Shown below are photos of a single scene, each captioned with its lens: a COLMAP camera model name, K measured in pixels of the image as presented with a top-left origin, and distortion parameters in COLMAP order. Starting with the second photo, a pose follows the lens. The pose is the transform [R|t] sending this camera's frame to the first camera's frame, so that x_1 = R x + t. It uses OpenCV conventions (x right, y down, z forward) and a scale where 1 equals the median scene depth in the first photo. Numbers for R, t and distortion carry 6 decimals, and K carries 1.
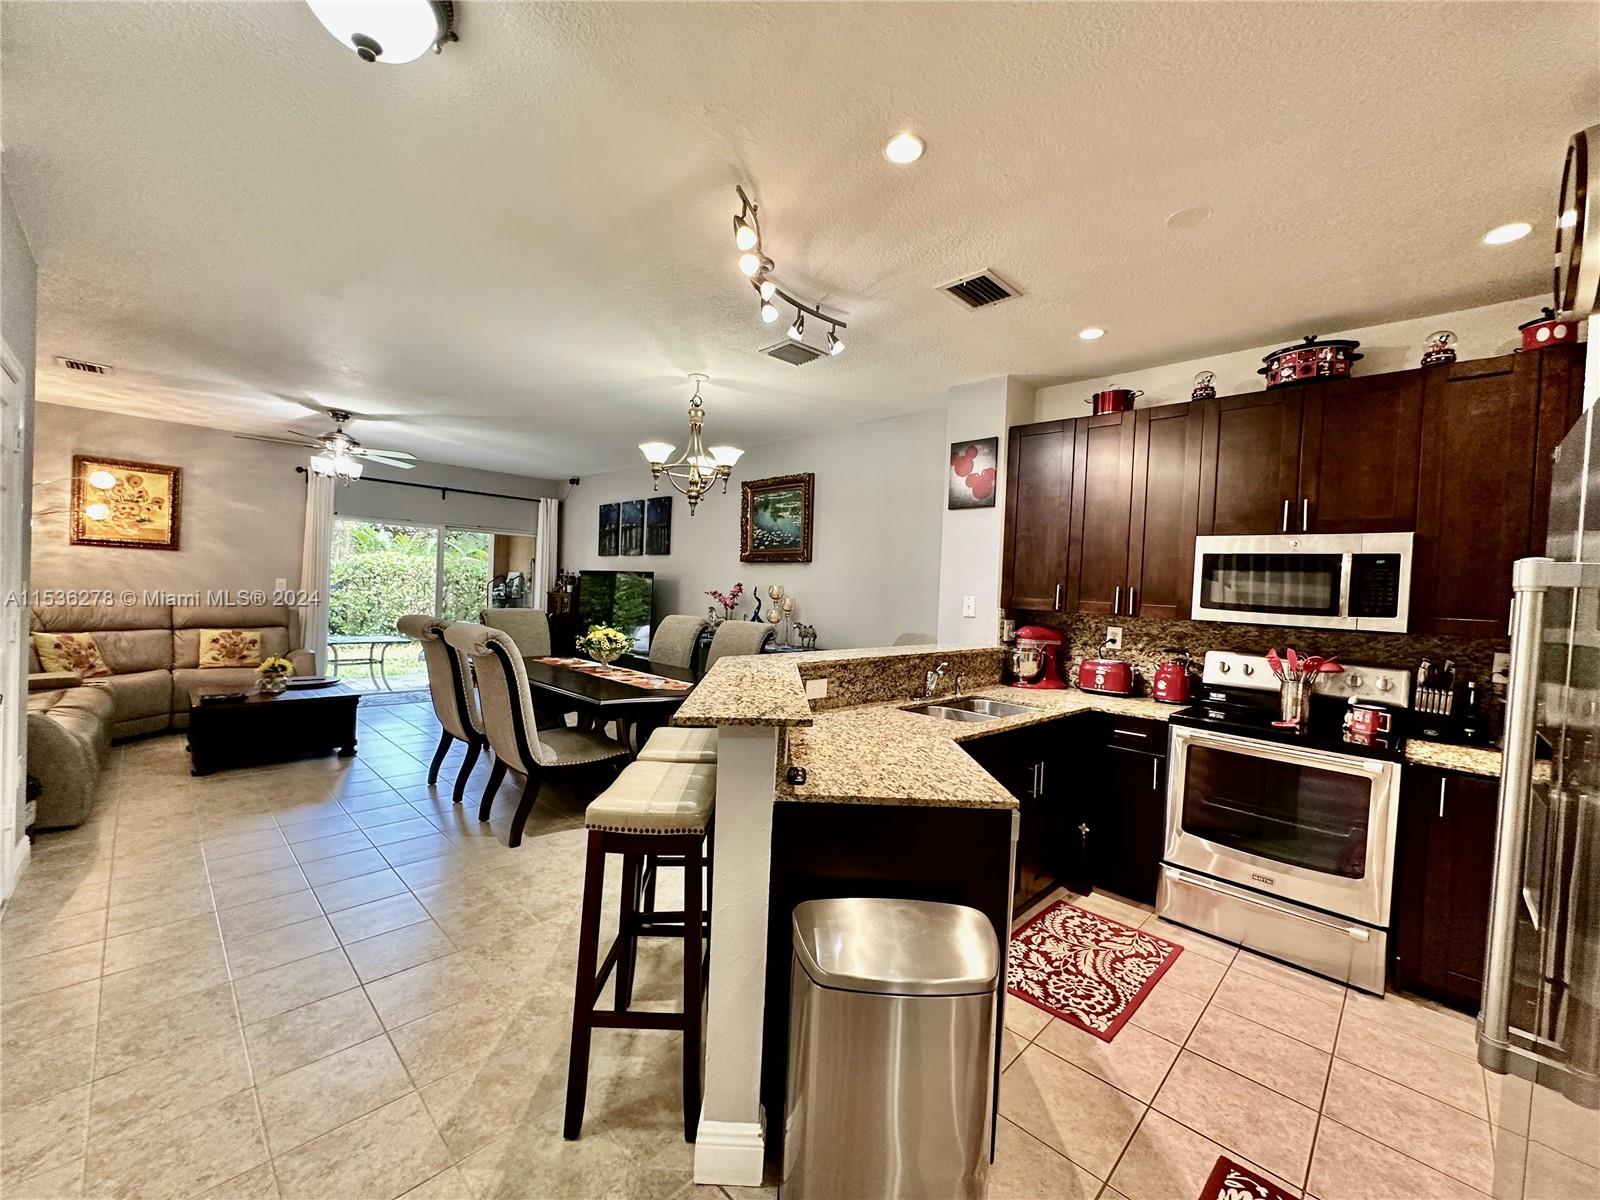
lens RADIAL K [[640.9, 0, 786.3], [0, 640.9, 597.2], [0, 0, 1]] dist [-0.001717, 0.000369]
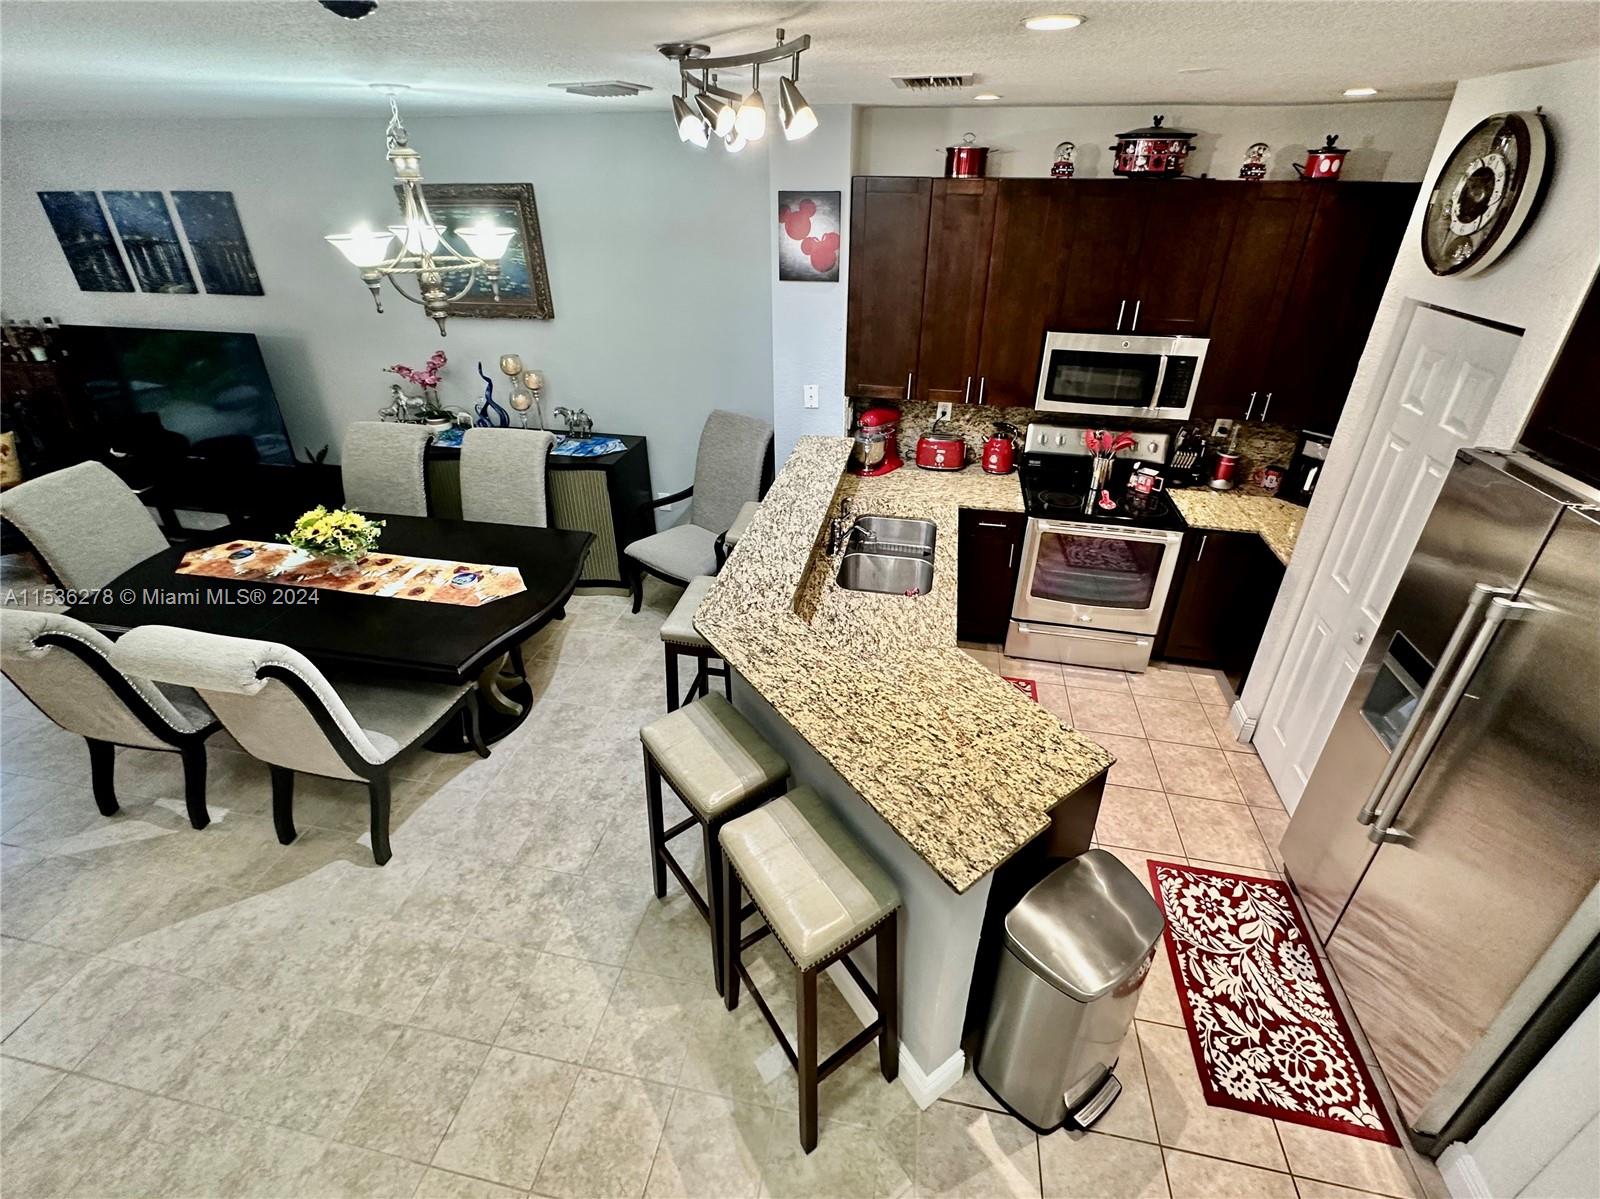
lens RADIAL K [[714.3, 0, 801.4], [0, 714.3, 532.8], [0, 0, 1]] dist [-0.003748, 0.001182]
pose [[0.828563, -0.290740, 0.478490, -0.264087], [0.042207, 0.884609, 0.464419, -0.287014], [-0.558302, -0.364605, 0.745226, 0.199097]]
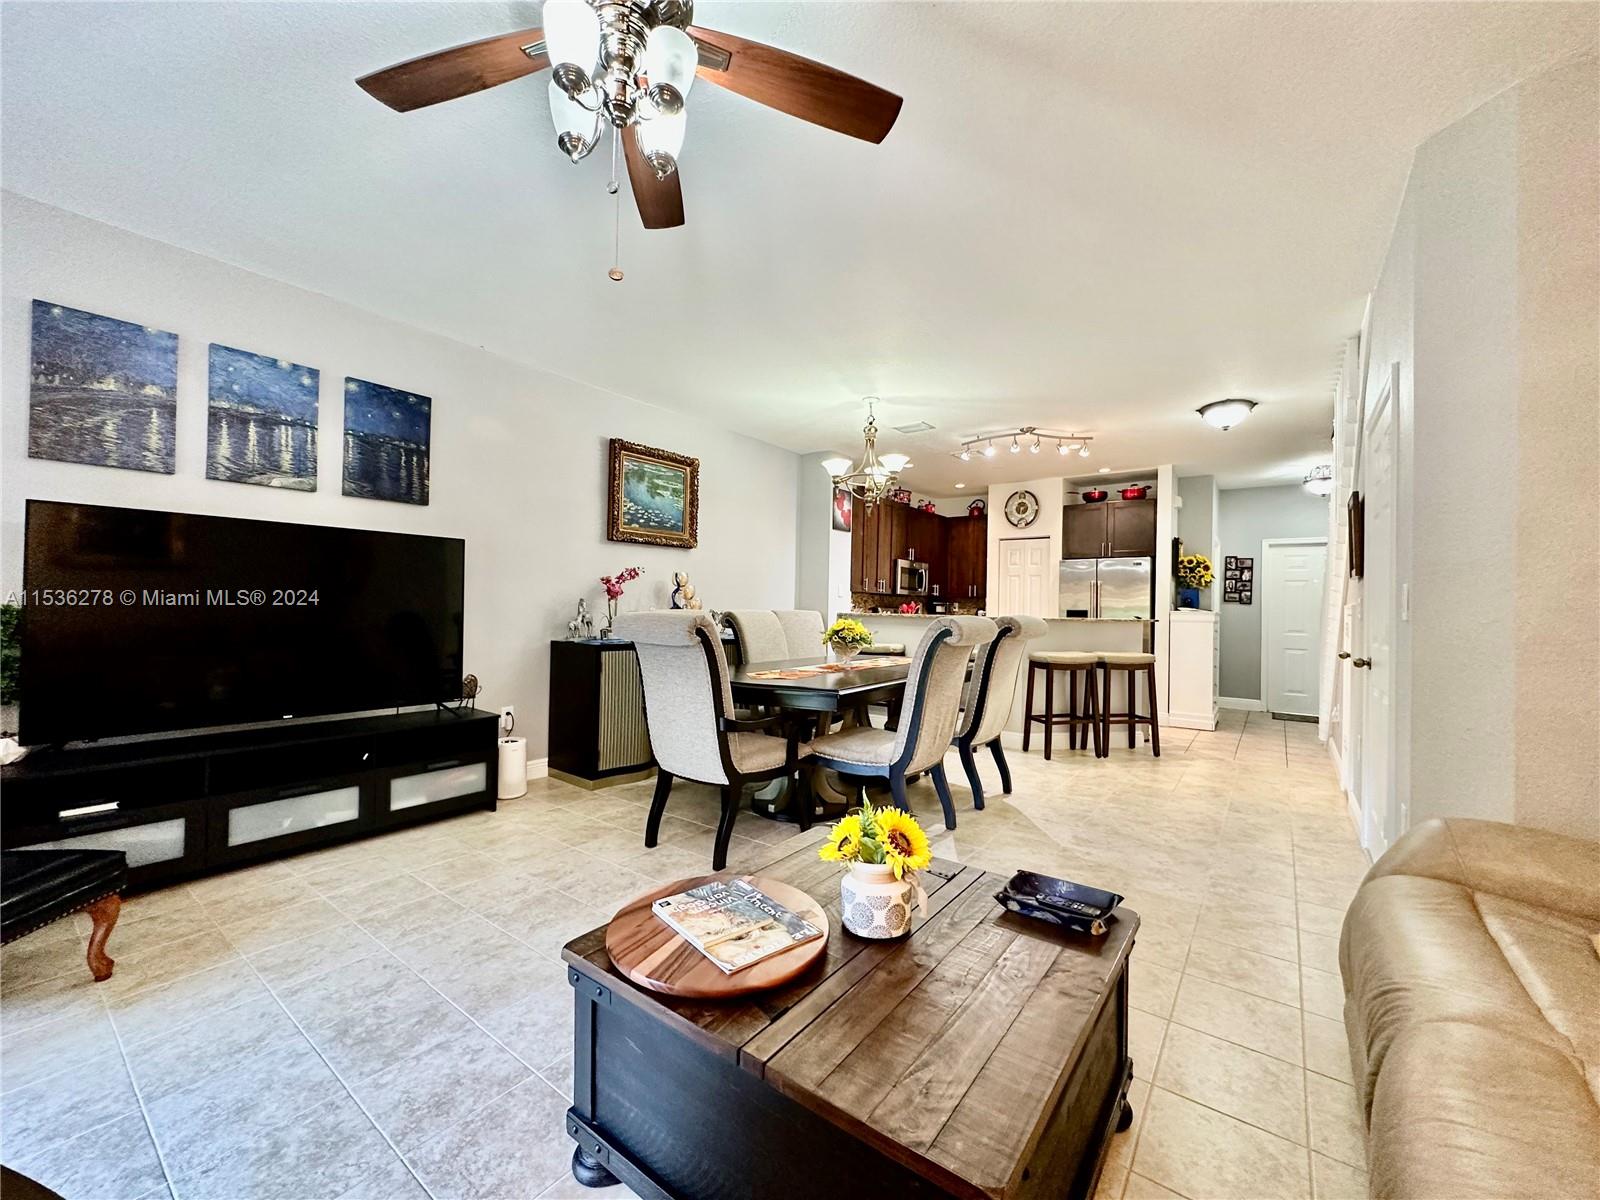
lens RADIAL K [[640.9, 0, 810.1], [0, 640.9, 601.9], [0, 0, 1]] dist [-0.001717, 0.000369]
pose [[-0.145400, -0.038323, 0.988630, -1.361099], [-0.010868, 0.999251, 0.037137, -0.016558], [-0.989313, -0.005344, -0.145708, 1.347392]]
